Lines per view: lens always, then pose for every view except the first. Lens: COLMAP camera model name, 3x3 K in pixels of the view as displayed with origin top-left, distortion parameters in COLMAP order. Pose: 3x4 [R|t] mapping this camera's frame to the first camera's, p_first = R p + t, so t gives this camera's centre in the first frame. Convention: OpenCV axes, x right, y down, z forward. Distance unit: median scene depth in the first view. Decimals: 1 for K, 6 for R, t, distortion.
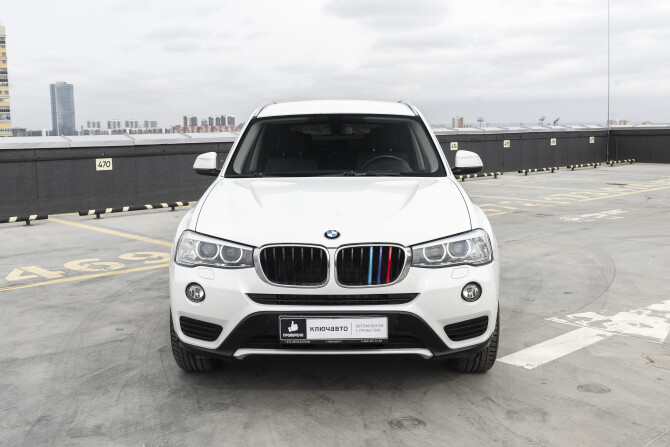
lens RADIAL K [[735.9, 0, 335.0], [0, 735.9, 223.5], [0, 0, 1]] dist [-0.025829, -0.003911]
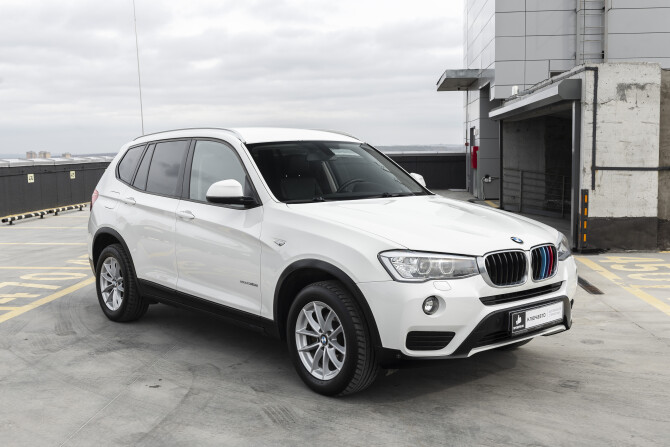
lens RADIAL K [[766.3, 0, 321.0], [0, 766.3, 223.8], [0, 0, 1]] dist [-0.014239, -0.011294]
pose [[0.753630, -0.060783, 0.654483, -0.869773], [0.090652, 0.995811, -0.011902, -0.021126], [-0.651018, 0.068300, 0.755983, 0.217183]]
